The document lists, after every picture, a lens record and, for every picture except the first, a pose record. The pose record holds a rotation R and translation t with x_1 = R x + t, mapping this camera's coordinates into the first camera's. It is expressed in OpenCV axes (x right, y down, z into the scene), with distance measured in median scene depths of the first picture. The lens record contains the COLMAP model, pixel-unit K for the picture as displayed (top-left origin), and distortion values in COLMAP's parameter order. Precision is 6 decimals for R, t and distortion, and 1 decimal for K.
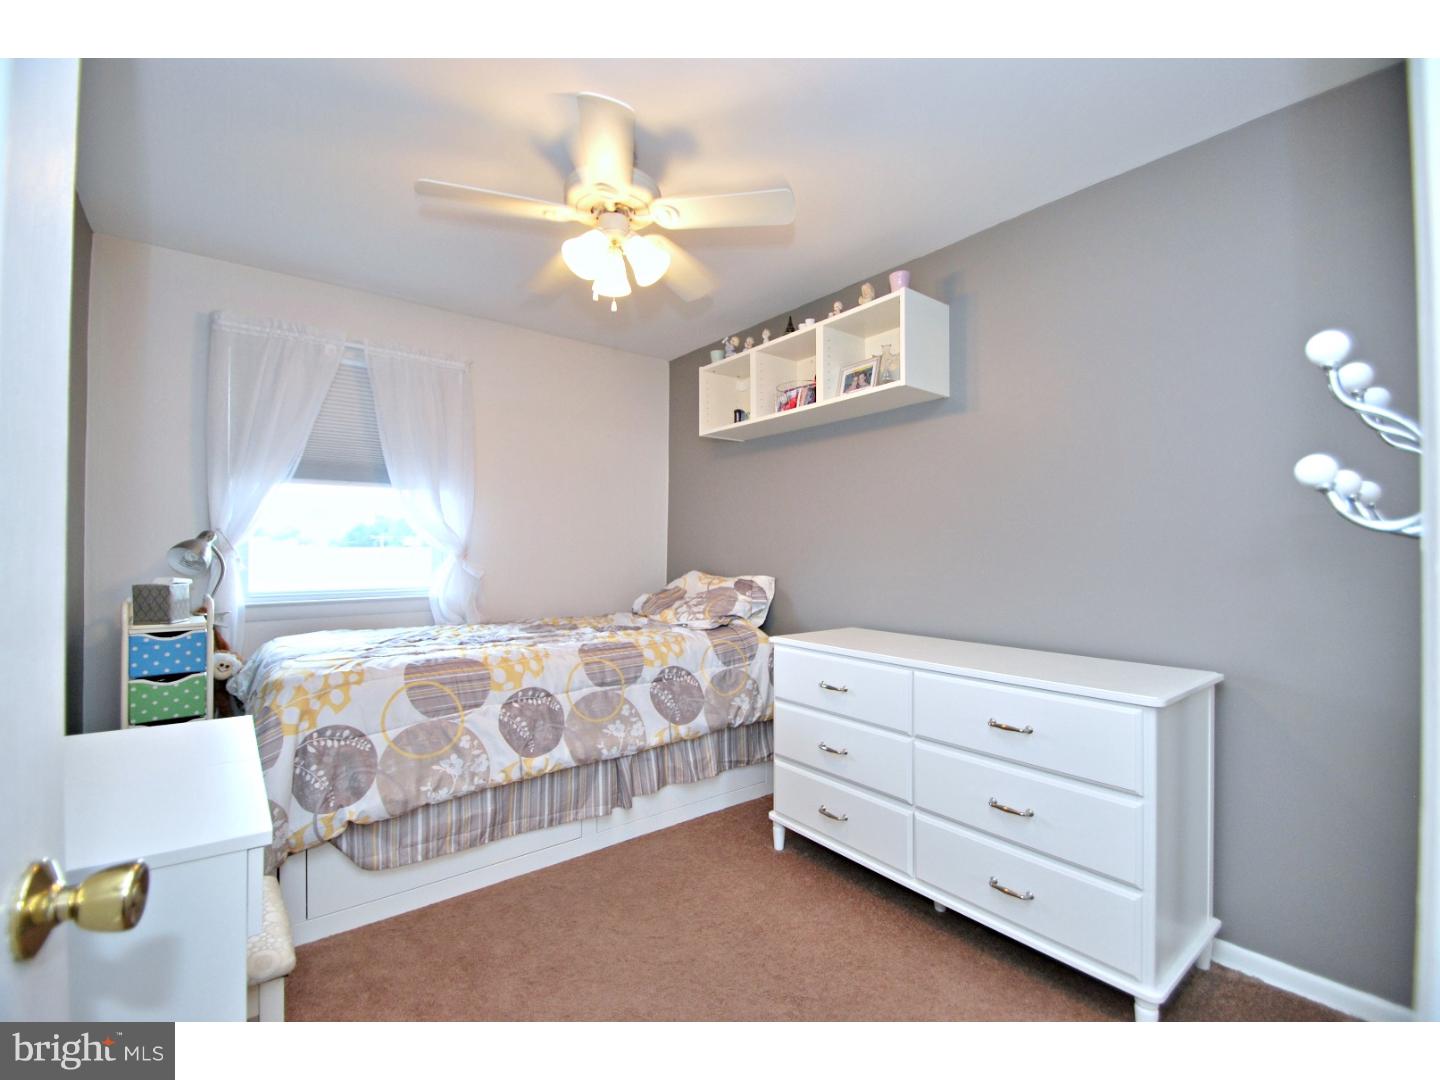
lens RADIAL K [[632.1, 0, 719.5], [0, 632.1, 544.3], [0, 0, 1]] dist [-0.000130, -0.000551]
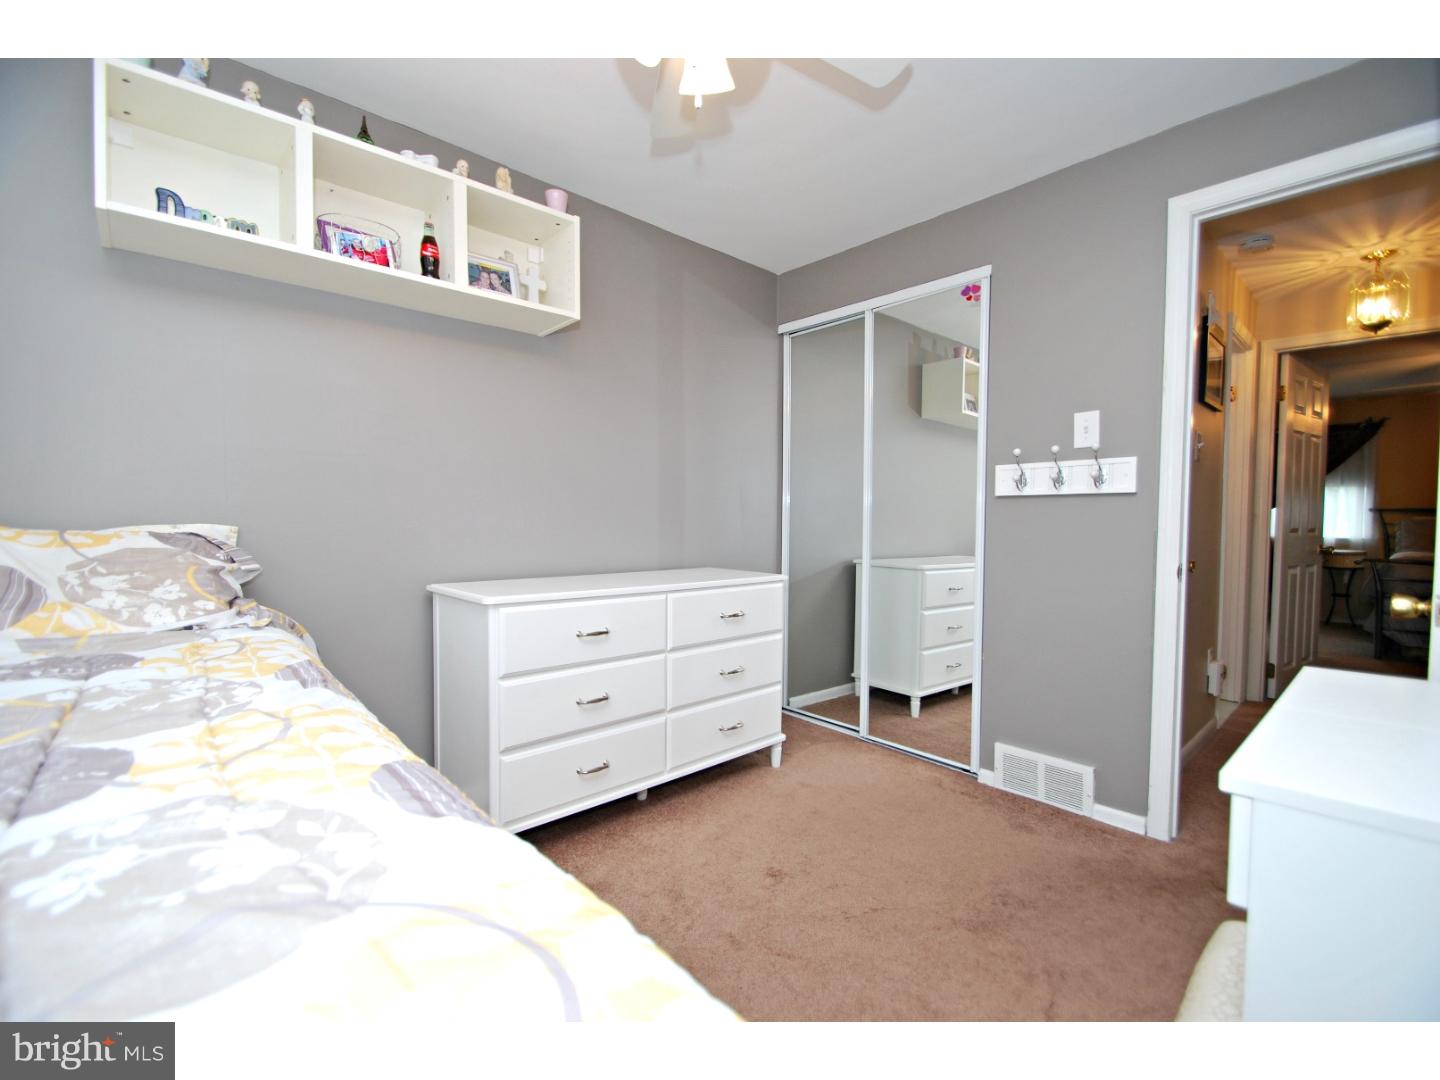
lens RADIAL K [[632.1, 0, 719.5], [0, 632.1, 544.3], [0, 0, 1]] dist [-0.000130, -0.000551]
pose [[-0.069670, -0.051963, 0.996216, -0.651666], [-0.025647, 0.998406, 0.050283, 0.037777], [-0.997240, -0.022047, -0.070892, 0.763399]]
